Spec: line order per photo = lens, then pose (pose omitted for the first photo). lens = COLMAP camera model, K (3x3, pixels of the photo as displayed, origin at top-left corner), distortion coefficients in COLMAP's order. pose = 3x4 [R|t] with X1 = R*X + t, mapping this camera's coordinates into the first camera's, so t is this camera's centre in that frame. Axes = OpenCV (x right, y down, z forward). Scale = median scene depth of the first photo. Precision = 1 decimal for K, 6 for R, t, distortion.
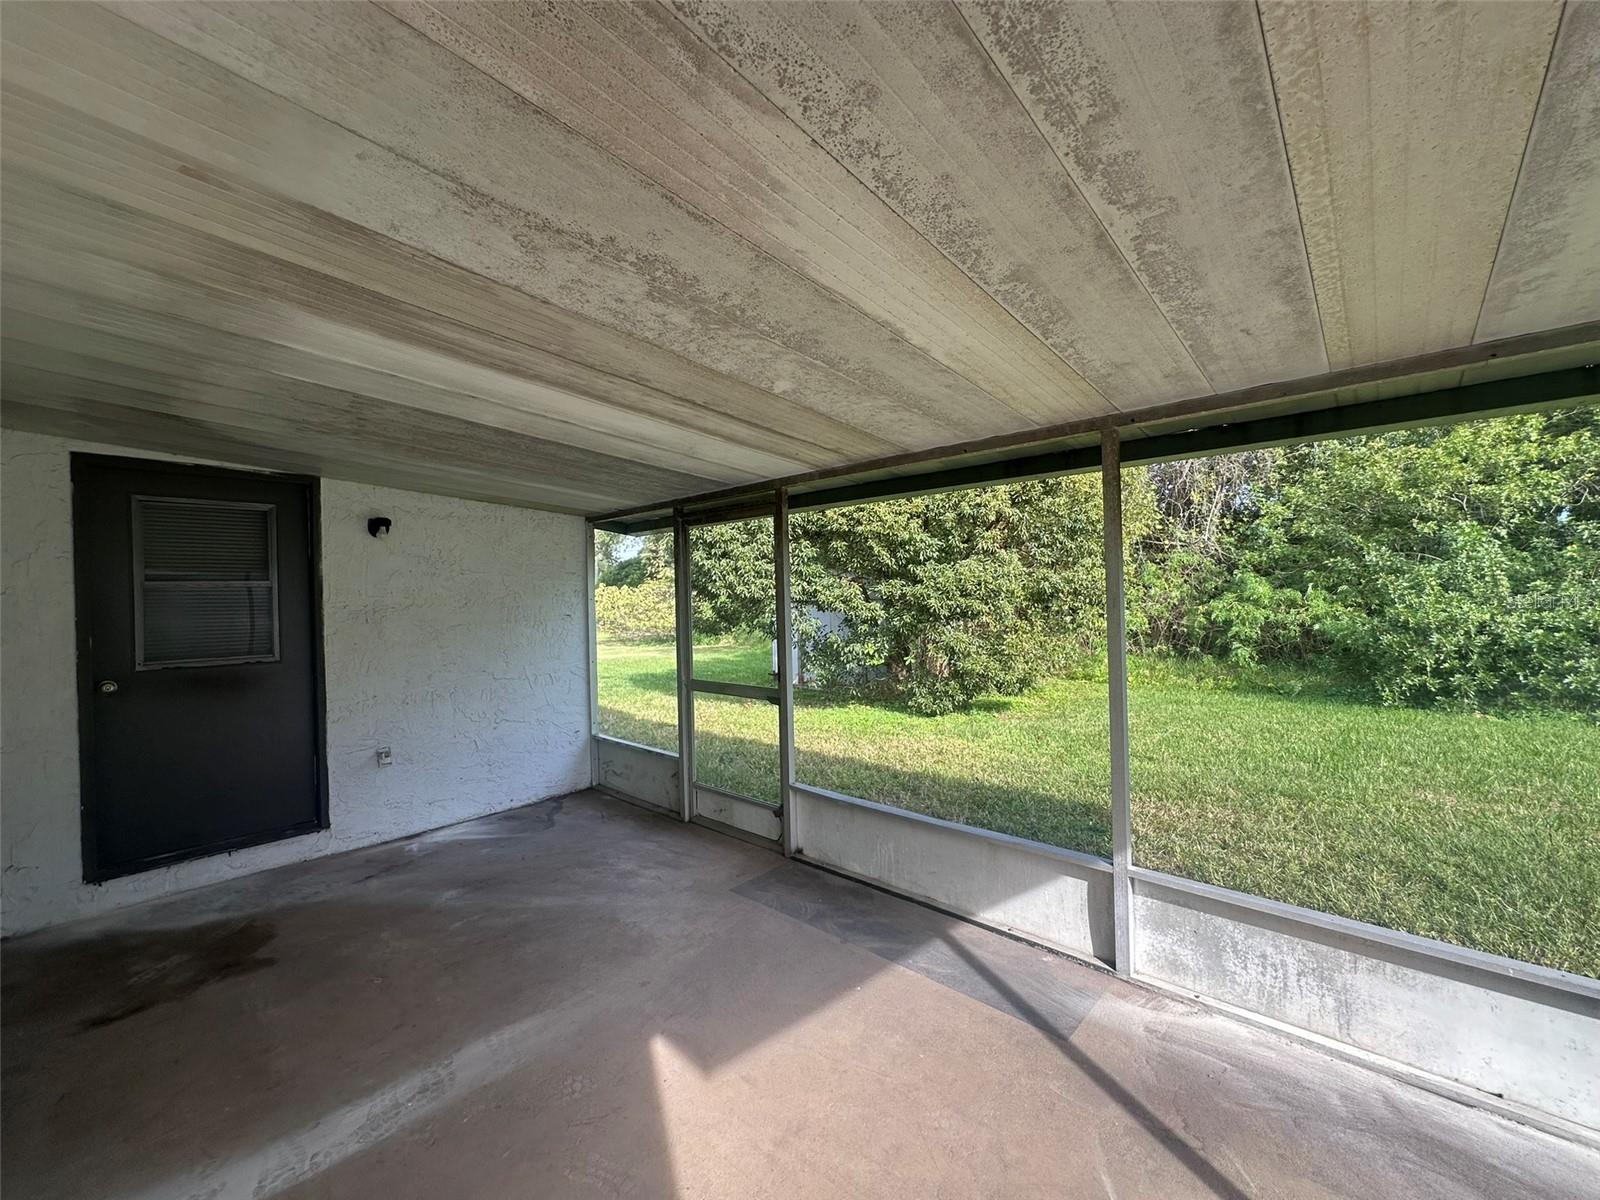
lens RADIAL K [[640.2, 0, 801.4], [0, 640.2, 591.6], [0, 0, 1]] dist [0.001271, -0.000217]
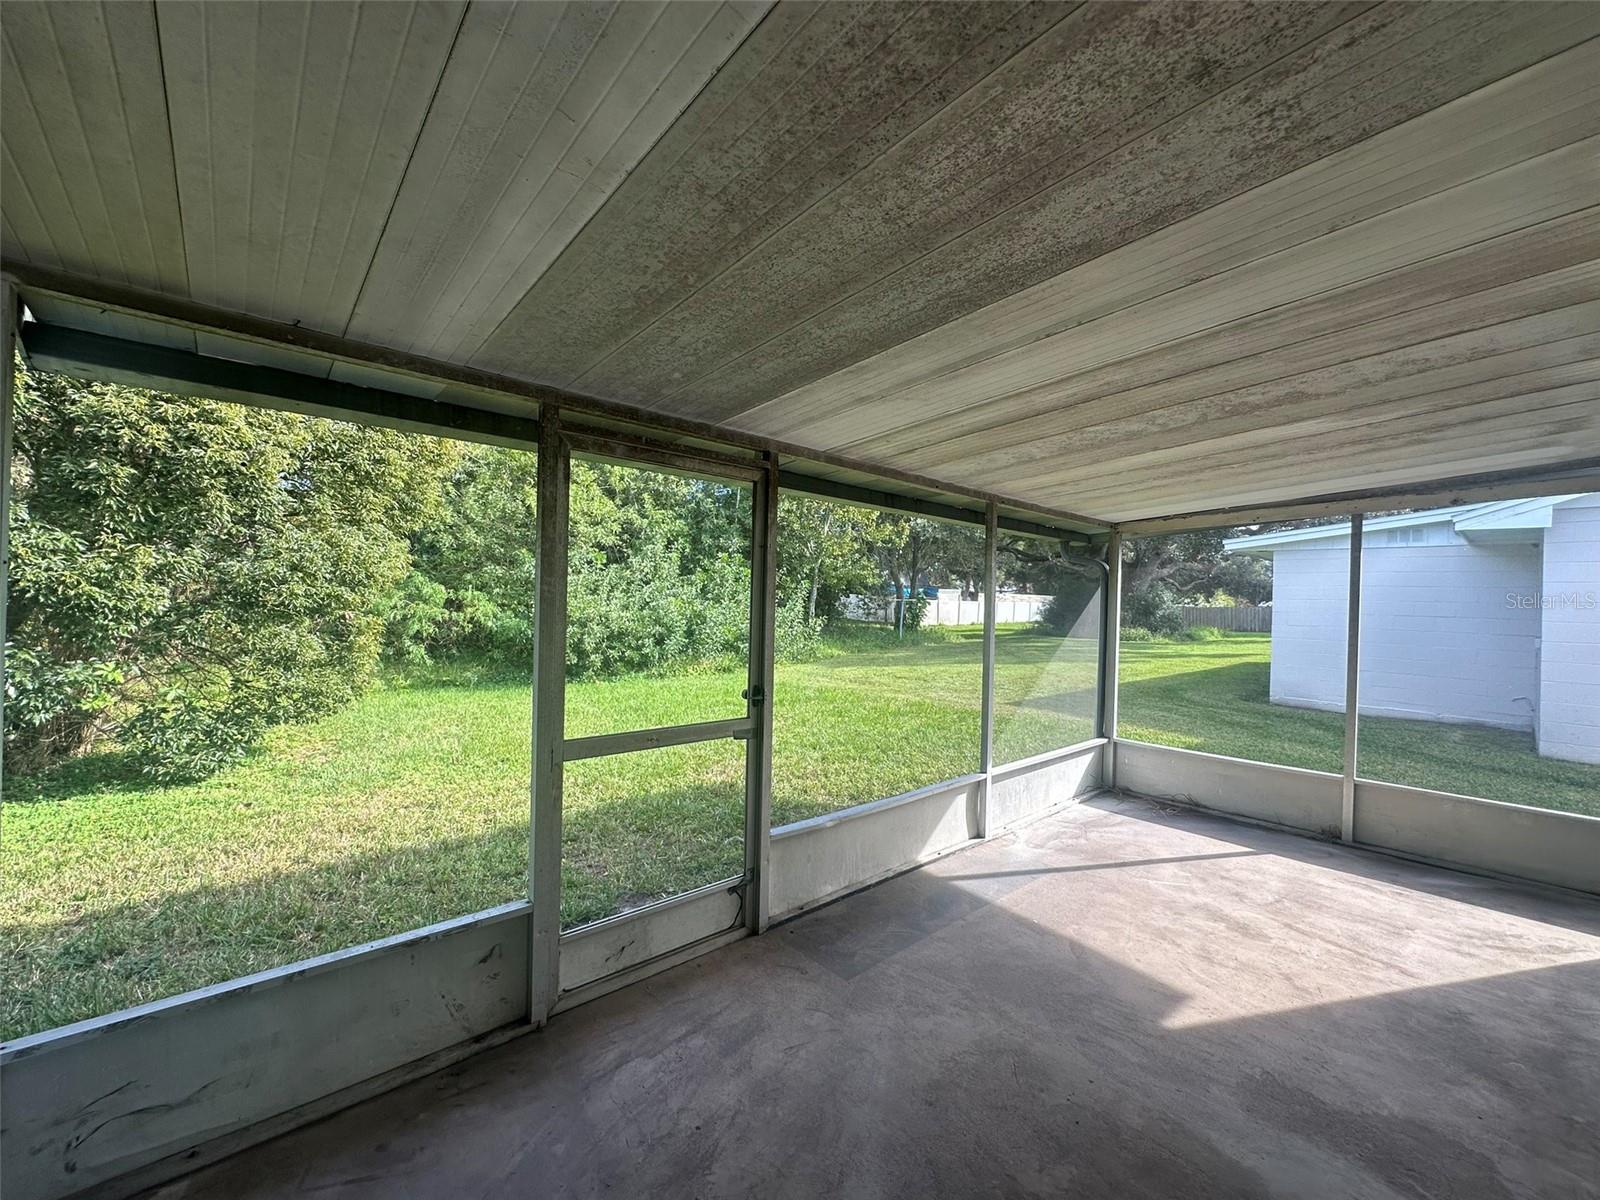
lens RADIAL K [[640.2, 0, 801.4], [0, 640.2, 591.6], [0, 0, 1]] dist [0.001271, -0.000217]
pose [[0.108957, 0.034600, 0.993444, -0.367801], [-0.040591, 0.998715, -0.030331, 0.011853], [-0.993217, -0.037020, 0.110222, 0.406641]]
